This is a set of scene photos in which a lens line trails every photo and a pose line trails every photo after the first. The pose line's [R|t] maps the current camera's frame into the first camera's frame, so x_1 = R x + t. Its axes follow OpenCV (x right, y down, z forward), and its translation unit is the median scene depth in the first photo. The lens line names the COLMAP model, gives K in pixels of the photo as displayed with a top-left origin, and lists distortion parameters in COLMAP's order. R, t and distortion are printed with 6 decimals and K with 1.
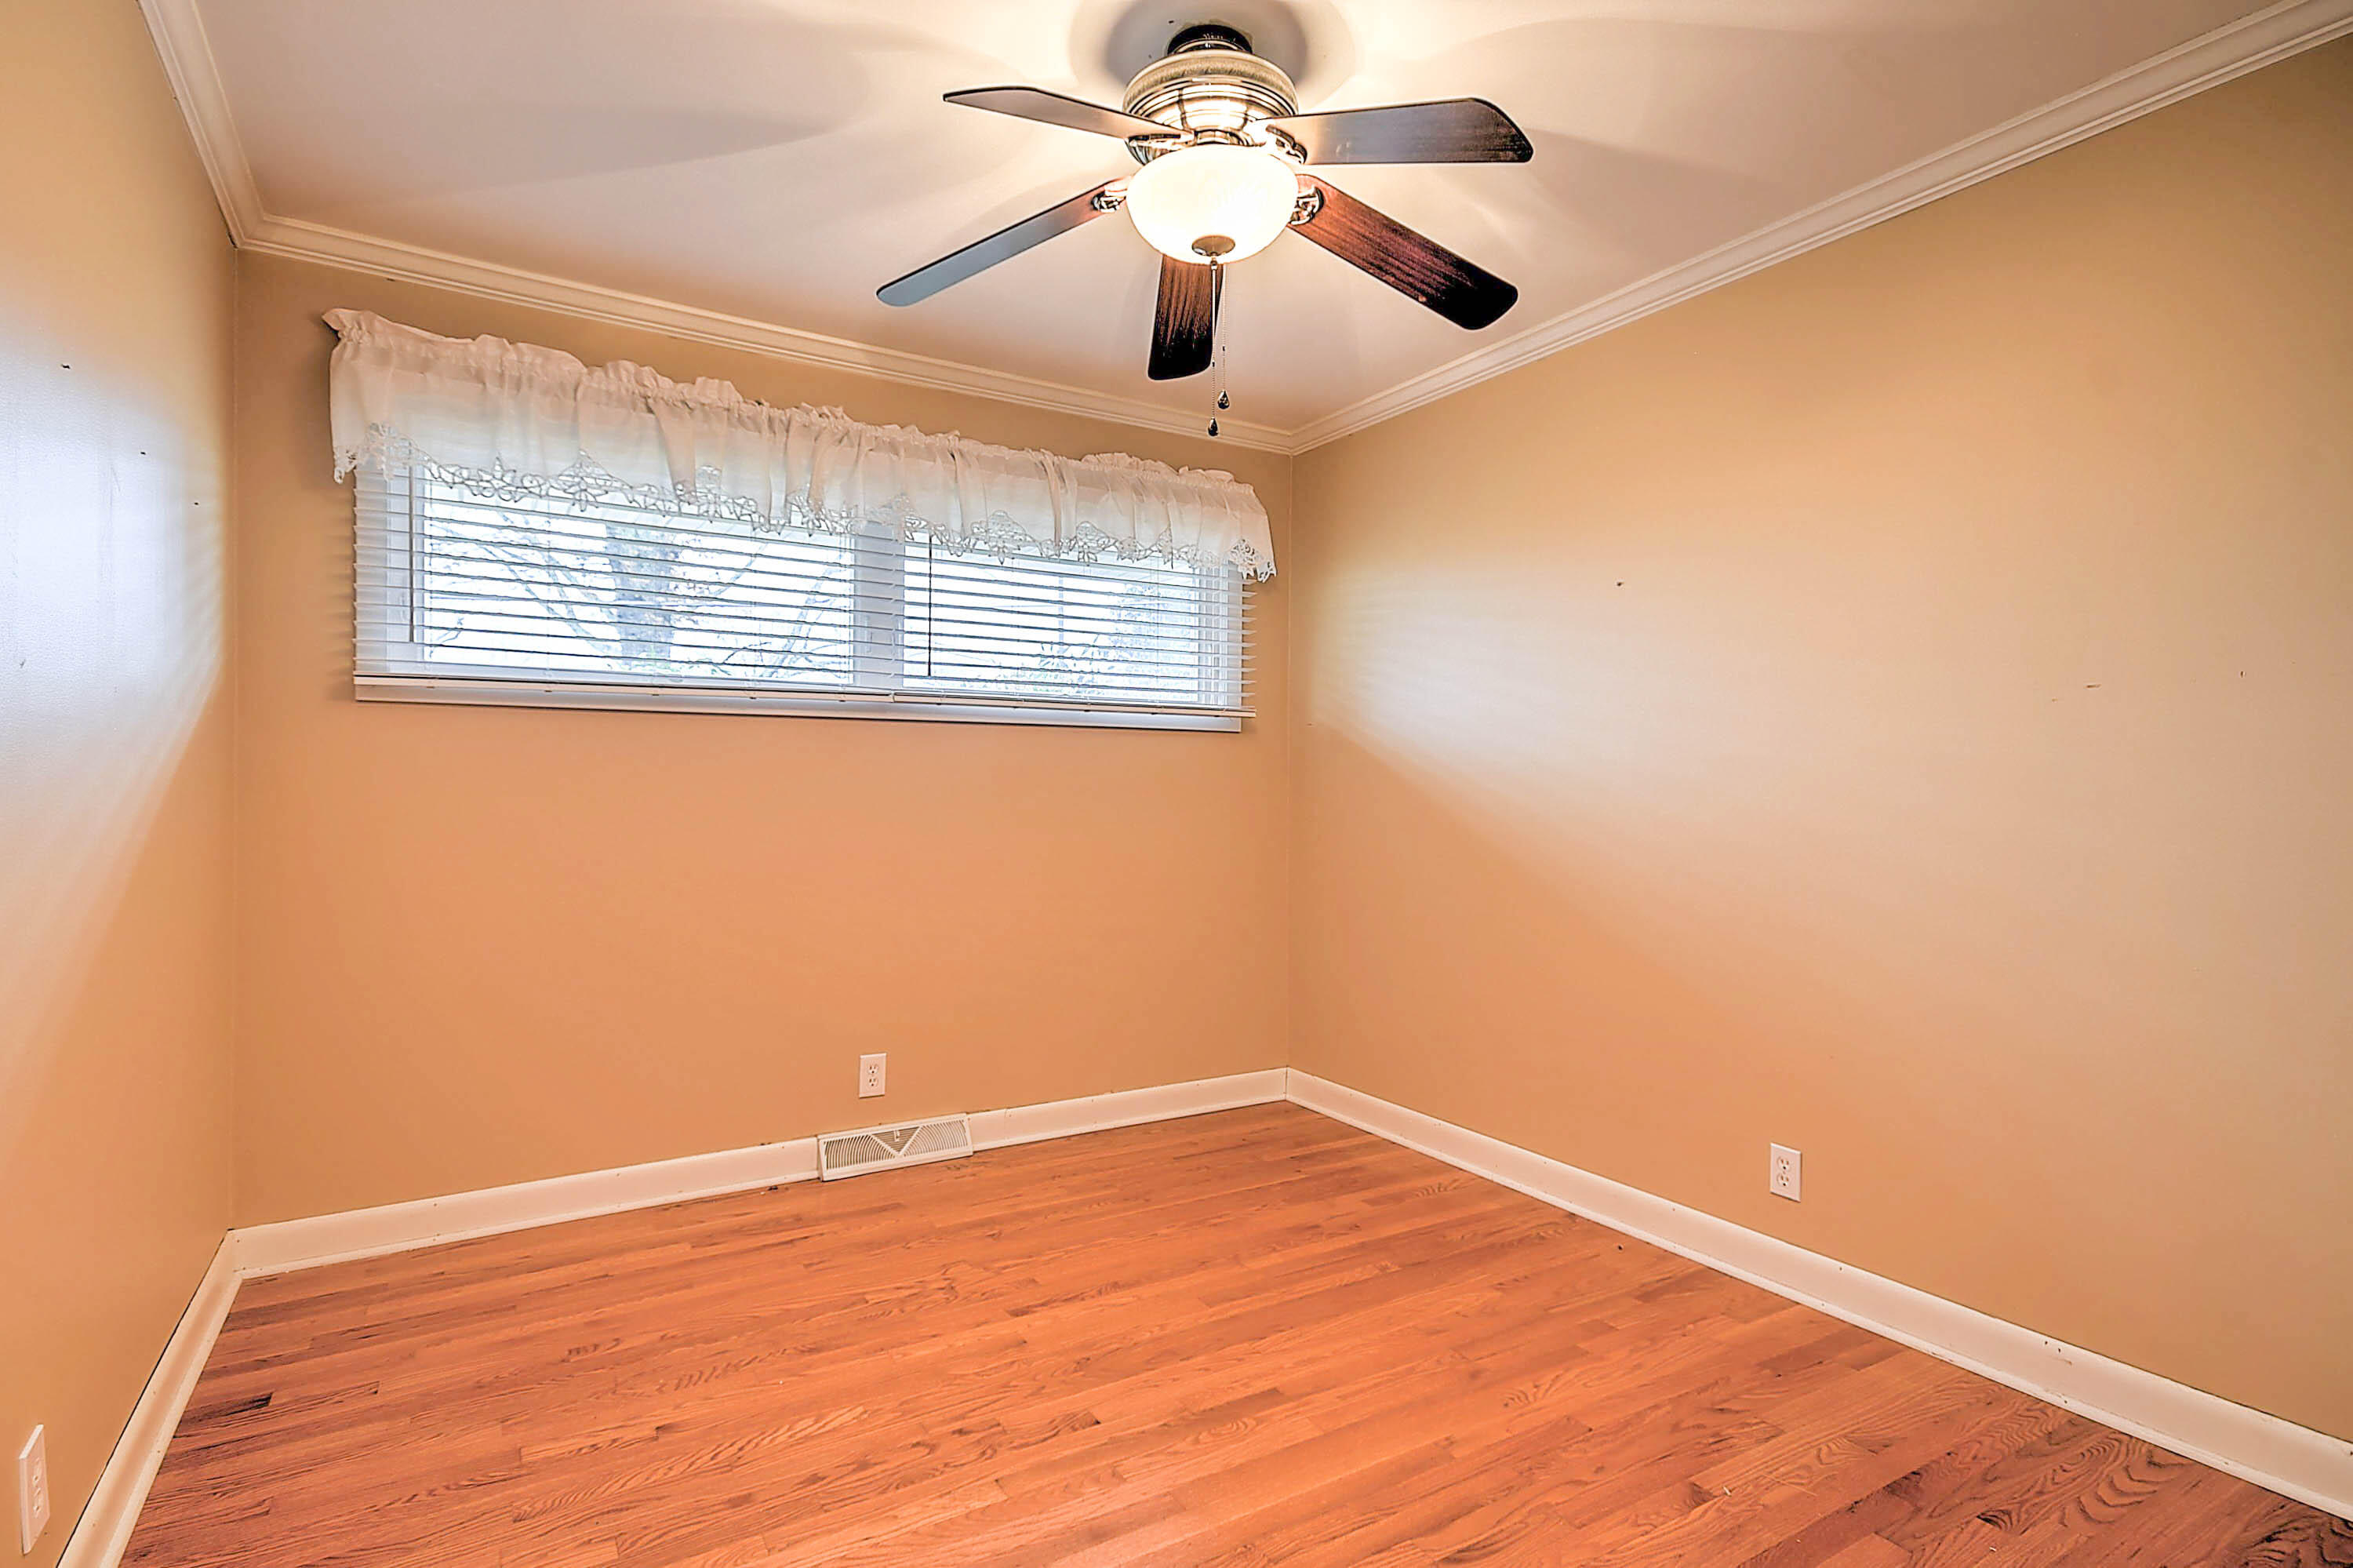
lens RADIAL K [[1164.0, 0, 1176.5], [0, 1164.0, 784.0], [0, 0, 1]] dist [-0.000985, -0.000182]
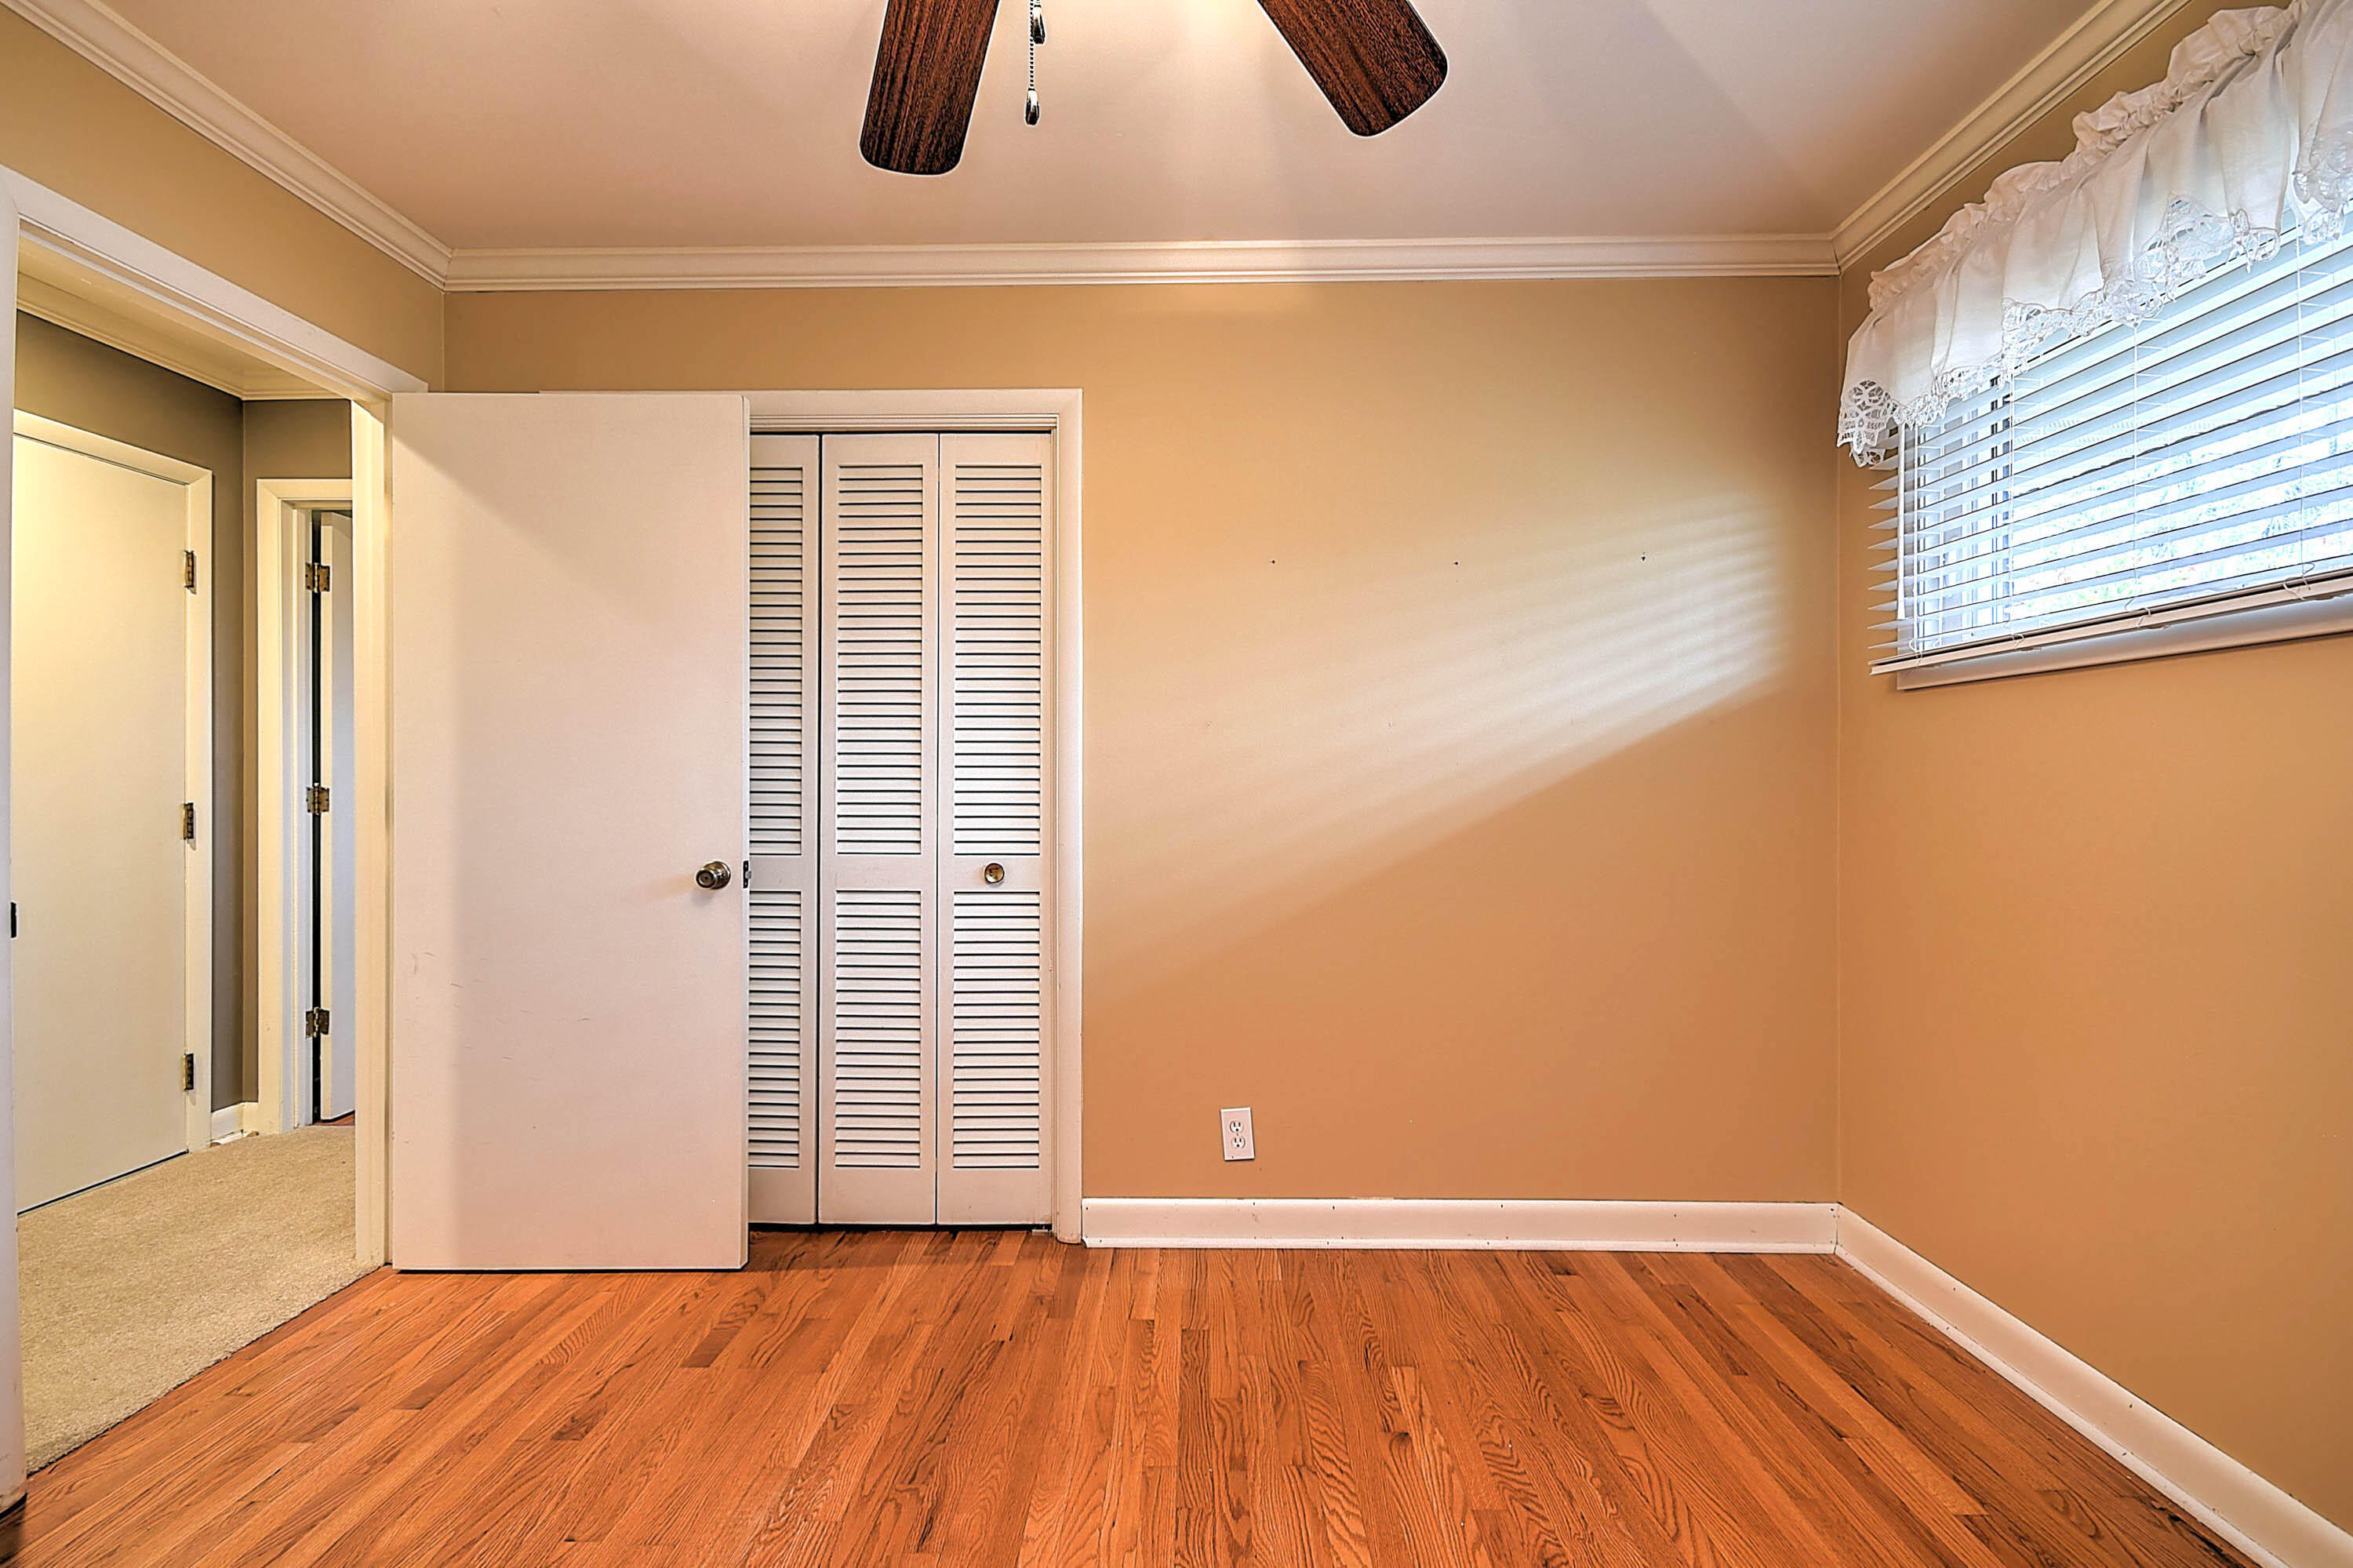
lens RADIAL K [[1014.4, 0, 1176.5], [0, 1014.4, 784.0], [0, 0, 1]] dist [0.000453, -0.000077]
pose [[-0.539741, -0.003461, -0.841824, 0.331284], [-0.003073, 0.999993, -0.002142, 0.006148], [0.841826, 0.001431, -0.539748, 1.127116]]
